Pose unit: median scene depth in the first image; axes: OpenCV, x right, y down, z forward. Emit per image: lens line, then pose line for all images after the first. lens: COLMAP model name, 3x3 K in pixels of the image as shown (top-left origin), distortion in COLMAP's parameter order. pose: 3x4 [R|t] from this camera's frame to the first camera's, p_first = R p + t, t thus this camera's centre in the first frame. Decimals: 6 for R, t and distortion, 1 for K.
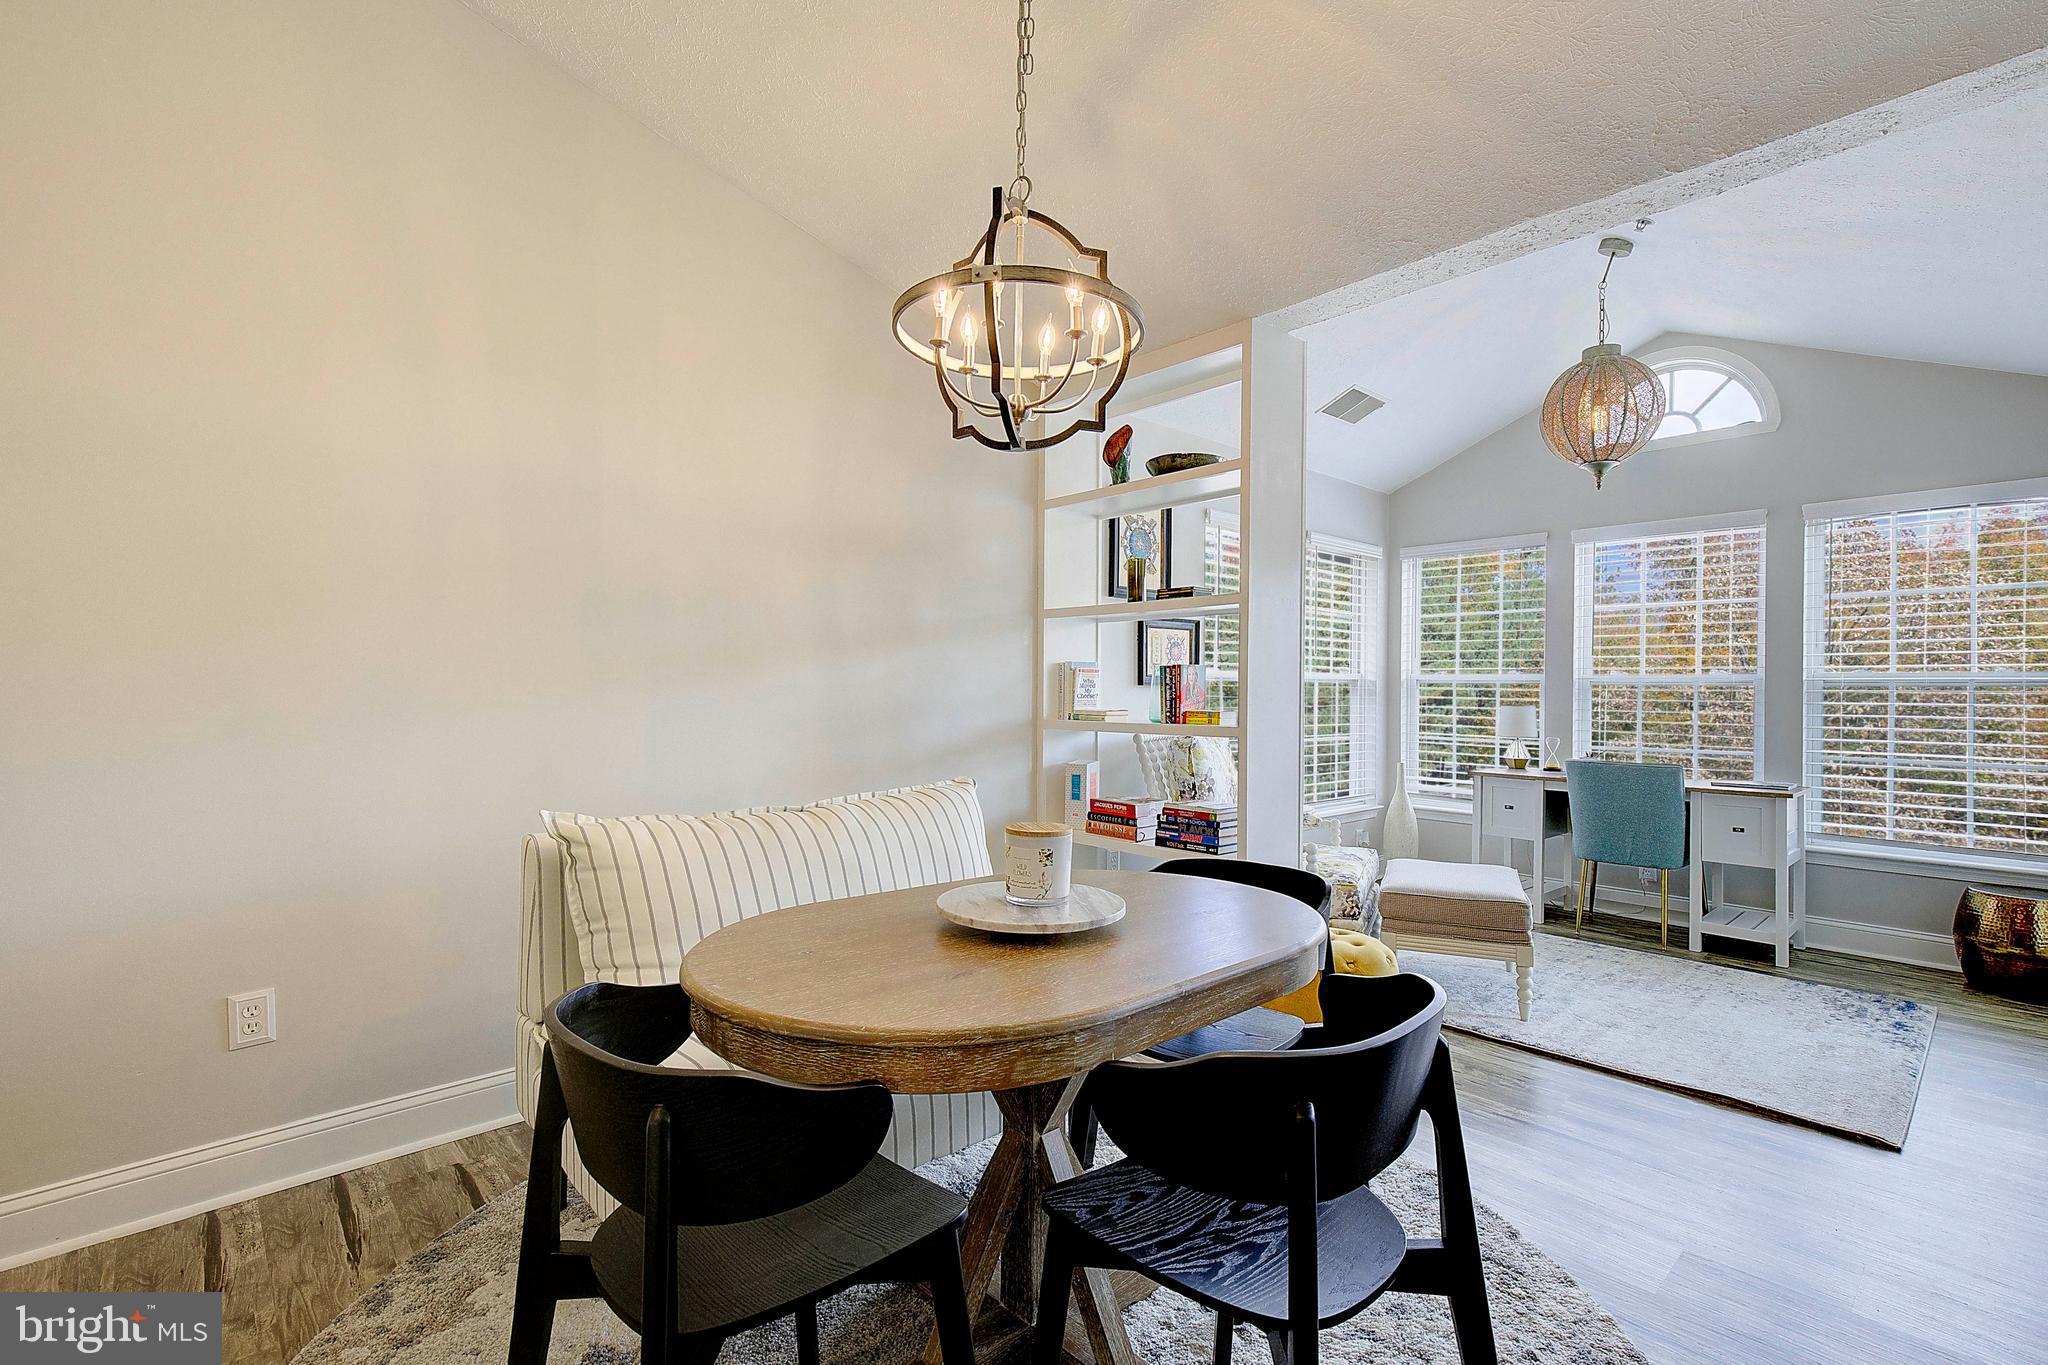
lens RADIAL K [[881.4, 0, 1040.4], [0, 881.4, 688.6], [0, 0, 1]] dist [-0.001940, 0.000098]
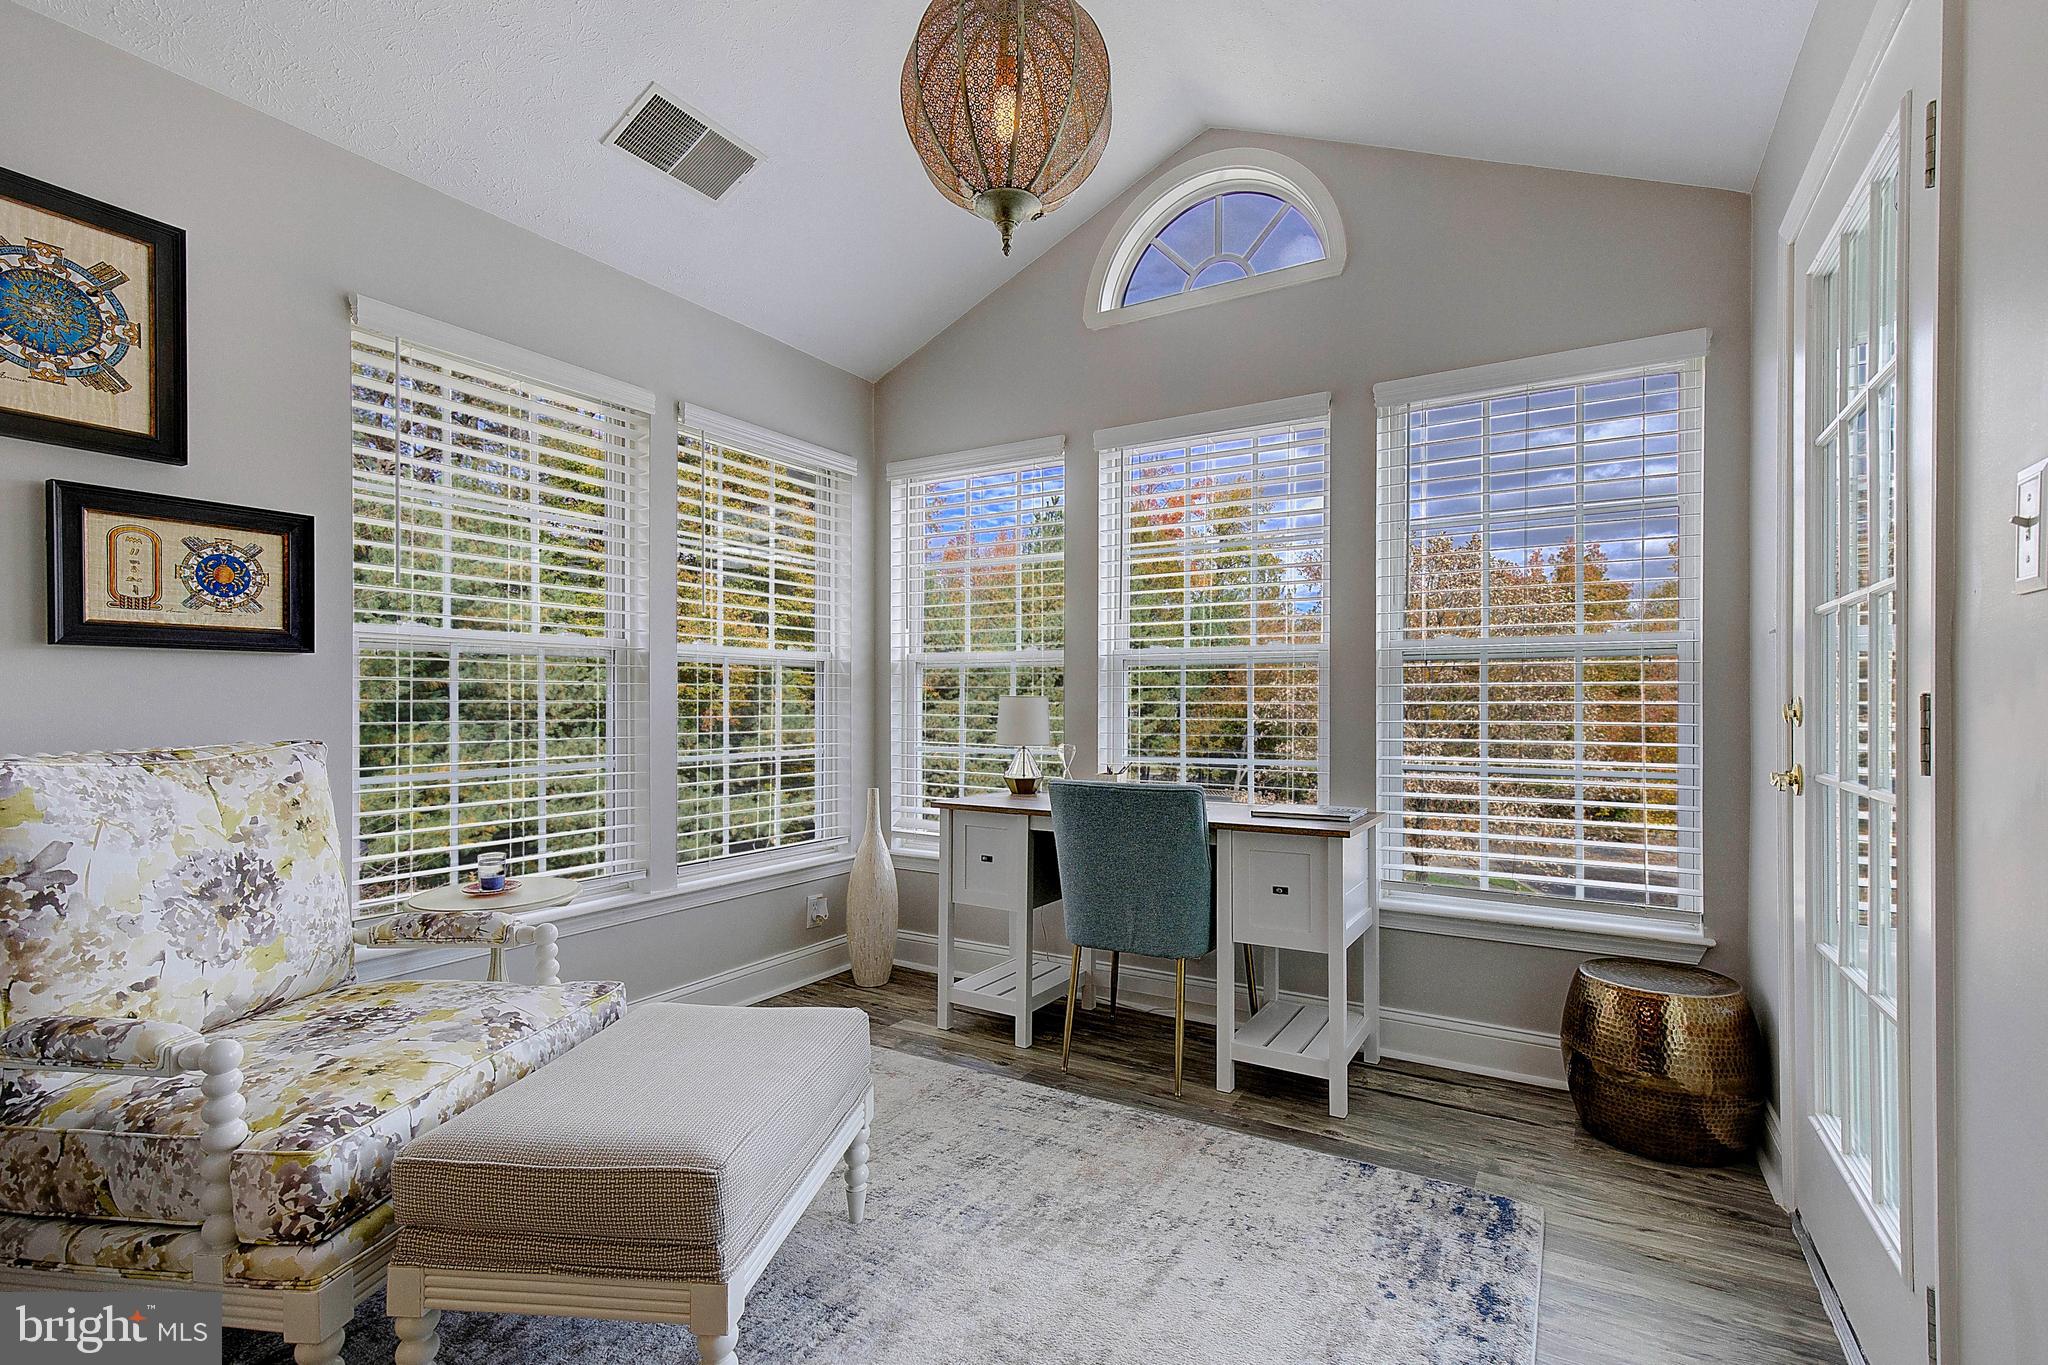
lens RADIAL K [[949.8, 0, 1016.5], [0, 949.8, 698.1], [0, 0, 1]] dist [-0.023019, 0.004410]
pose [[0.955774, -0.006689, 0.294027, 0.408587], [0.007373, 0.999972, -0.001216, 0.025976], [-0.294011, 0.003330, 0.955796, 0.409732]]
